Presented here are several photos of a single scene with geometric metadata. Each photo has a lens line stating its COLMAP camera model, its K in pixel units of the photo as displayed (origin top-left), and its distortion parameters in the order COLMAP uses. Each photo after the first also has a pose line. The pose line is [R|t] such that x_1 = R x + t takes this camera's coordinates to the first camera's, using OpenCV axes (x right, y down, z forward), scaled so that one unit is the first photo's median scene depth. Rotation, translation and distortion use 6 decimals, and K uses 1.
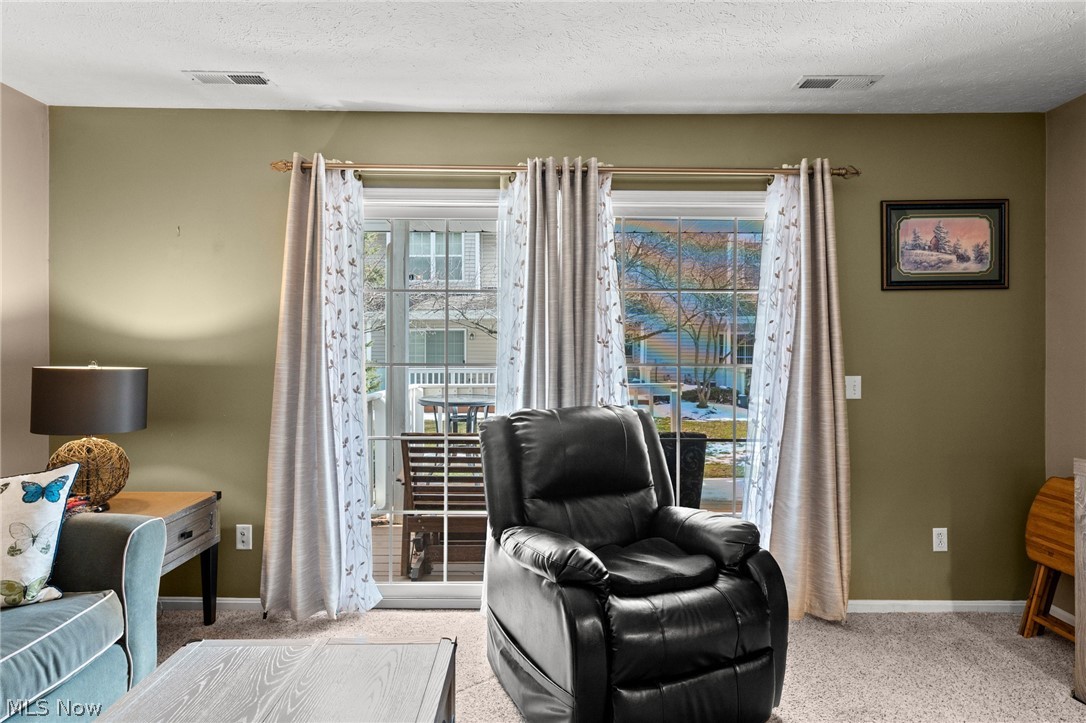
lens RADIAL K [[607.1, 0, 545.8], [0, 607.1, 356.4], [0, 0, 1]] dist [0.001448, -0.000076]
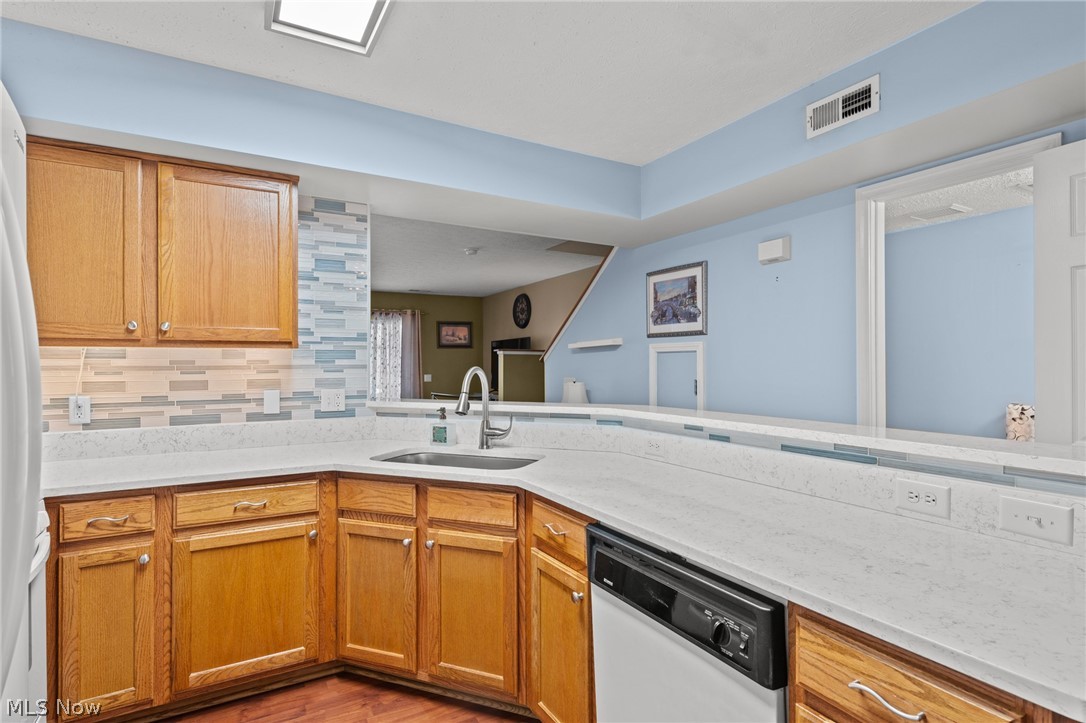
lens RADIAL K [[544.9, 0, 546.5], [0, 544.9, 360.6], [0, 0, 1]] dist [0.002195, -0.000116]
pose [[0.871959, -0.003500, 0.489566, -0.388330], [0.010028, 0.999892, -0.010713, -0.004542], [-0.489476, 0.014251, 0.871900, -1.922011]]
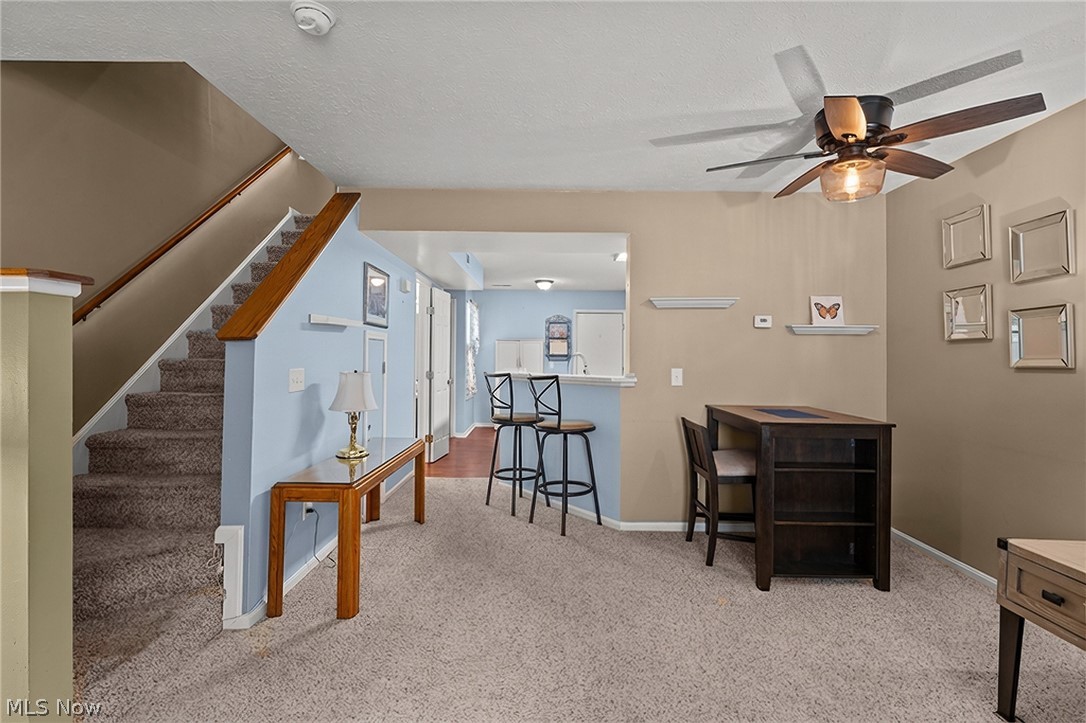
lens RADIAL K [[511.5, 0, 548.7], [0, 511.5, 355.6], [0, 0, 1]] dist [0.001451, 0.000501]
pose [[-0.999933, -0.008344, 0.008069, -0.005549], [-0.008313, 0.999958, 0.003938, -0.000162], [-0.008101, 0.003870, -0.999960, 0.459922]]
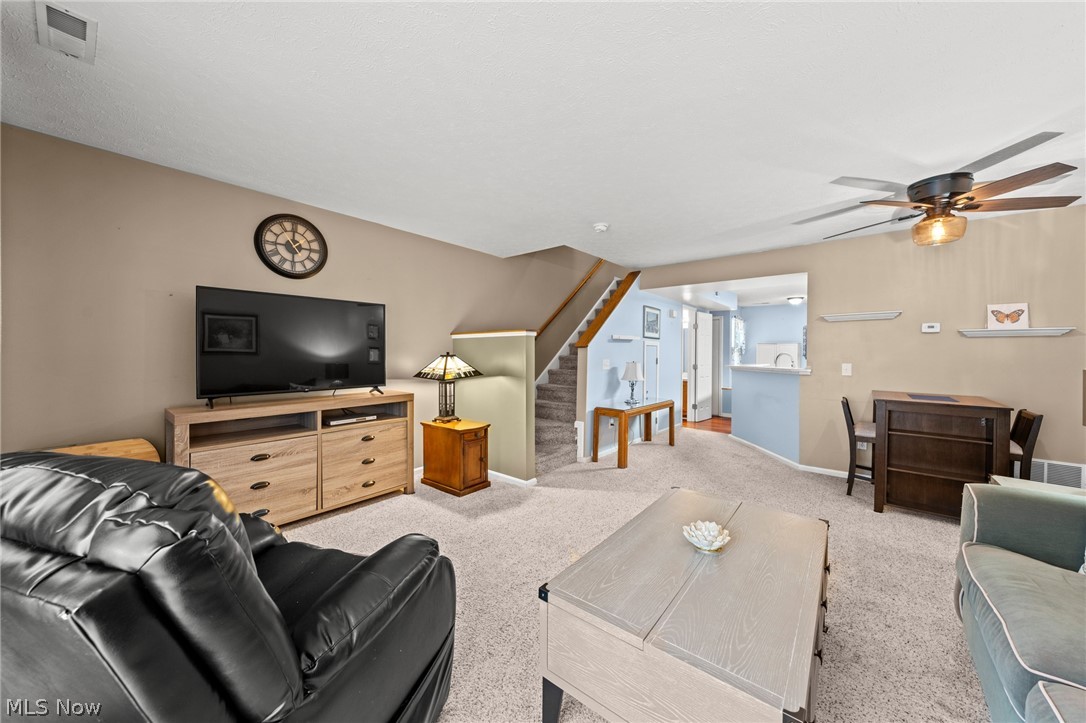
lens RADIAL K [[377.1, 0, 554.0], [0, 377.1, 358.0], [0, 0, 1]] dist [0.000050, 0.000026]
pose [[-0.772971, -0.015305, 0.634256, -0.370489], [-0.006421, 0.999846, 0.016302, -0.000030], [-0.634408, 0.008529, -0.772951, 0.881023]]
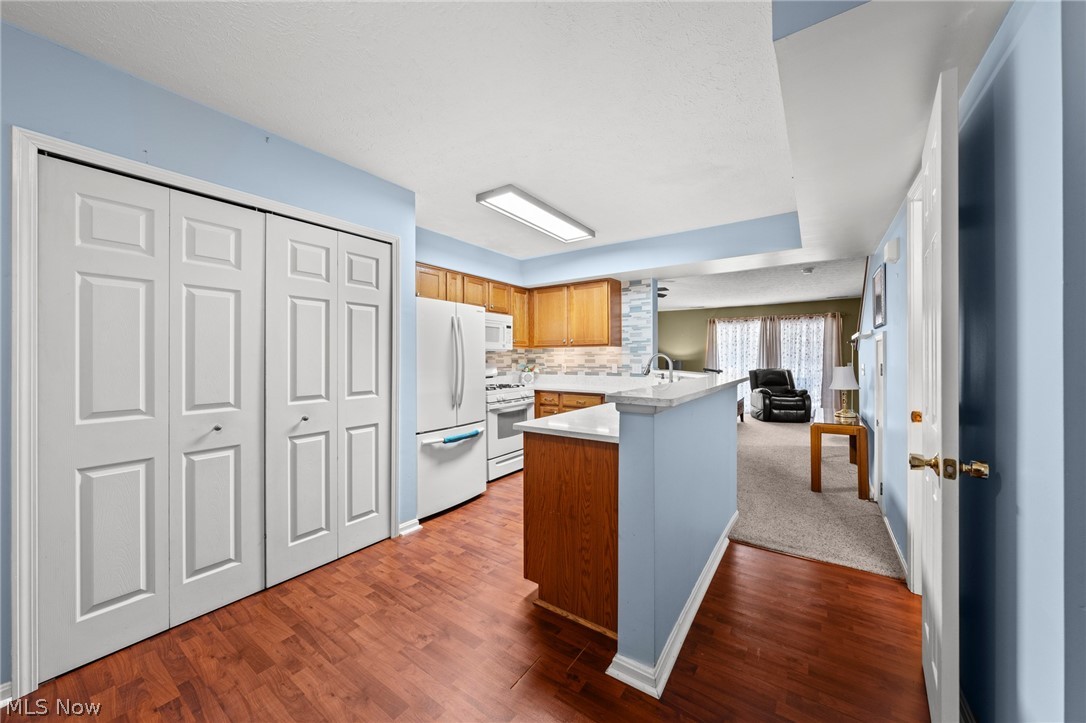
lens RADIAL K [[388.9, 0, 546.2], [0, 388.9, 357.9], [0, 0, 1]] dist [-0.002618, -0.000148]
pose [[0.813453, -0.006089, -0.581599, 0.362937], [0.001231, 0.999961, -0.008746, 0.020493], [0.581629, 0.006399, 0.813429, -2.368490]]
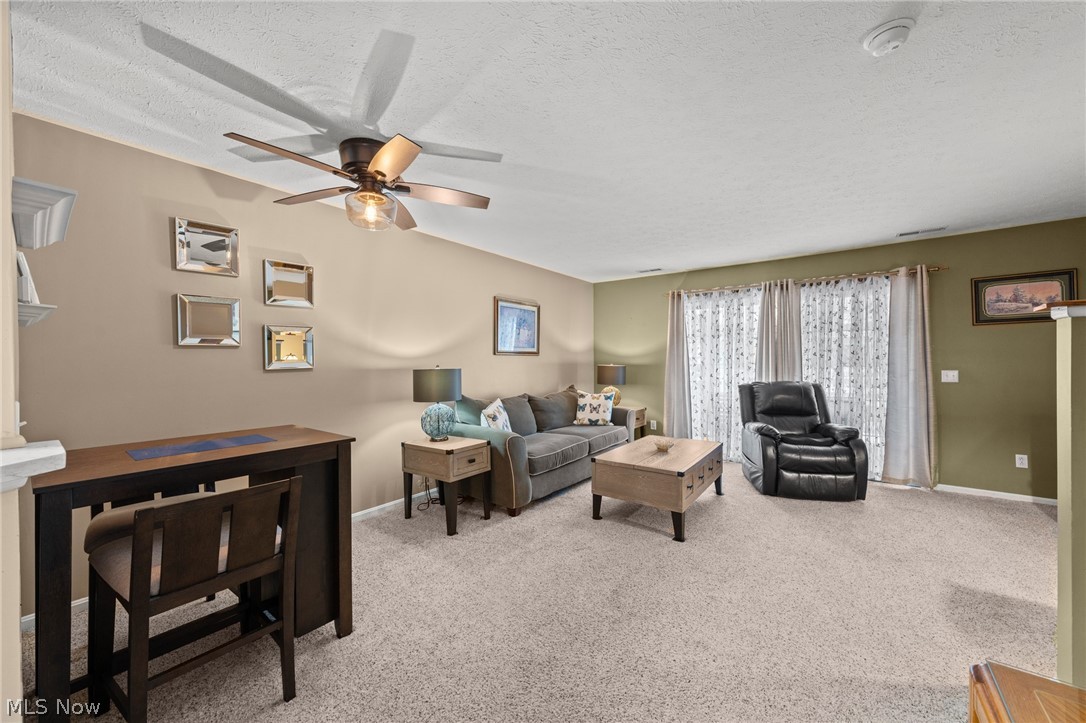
lens RADIAL K [[402.8, 0, 544.2], [0, 402.8, 357.6], [0, 0, 1]] dist [-0.001724, -0.000141]
pose [[0.792815, -0.011034, -0.609363, 0.261769], [0.004593, 0.999916, -0.012129, 0.001359], [0.609445, 0.006817, 0.792799, -0.841291]]
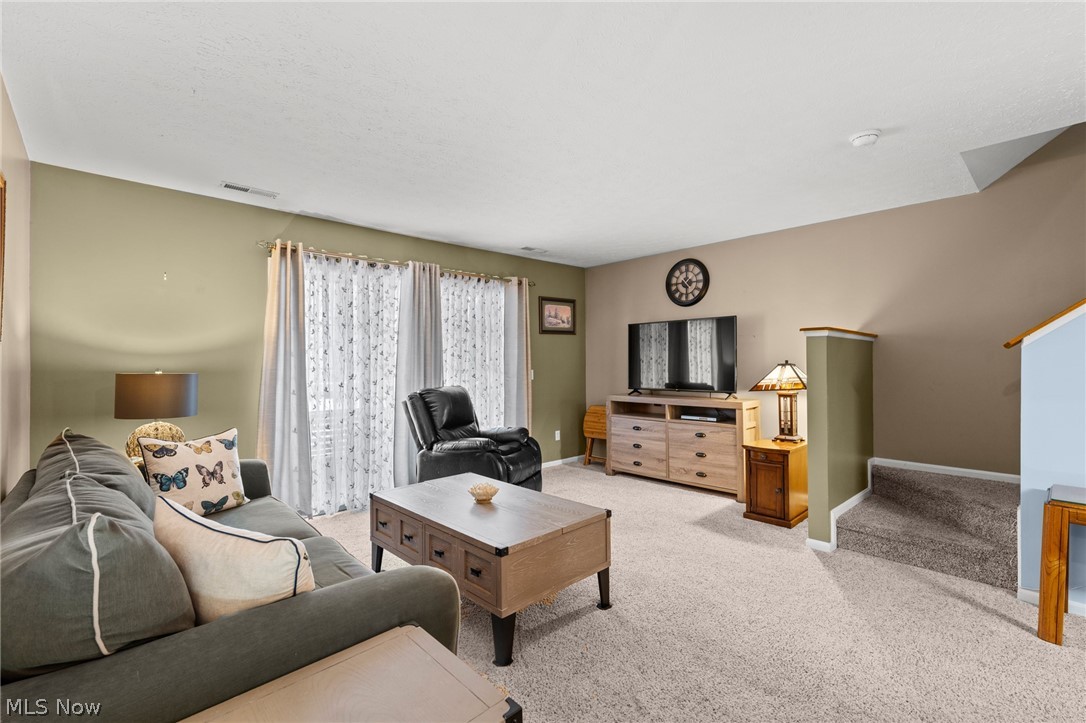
lens RADIAL K [[486.1, 0, 543.0], [0, 486.1, 361.5], [0, 0, 1]] dist [-0.000895, -0.000102]
pose [[0.731783, -0.008384, 0.681486, -0.760791], [0.009963, 0.999949, 0.001603, -0.002937], [-0.681465, 0.005617, 0.731829, -0.417849]]
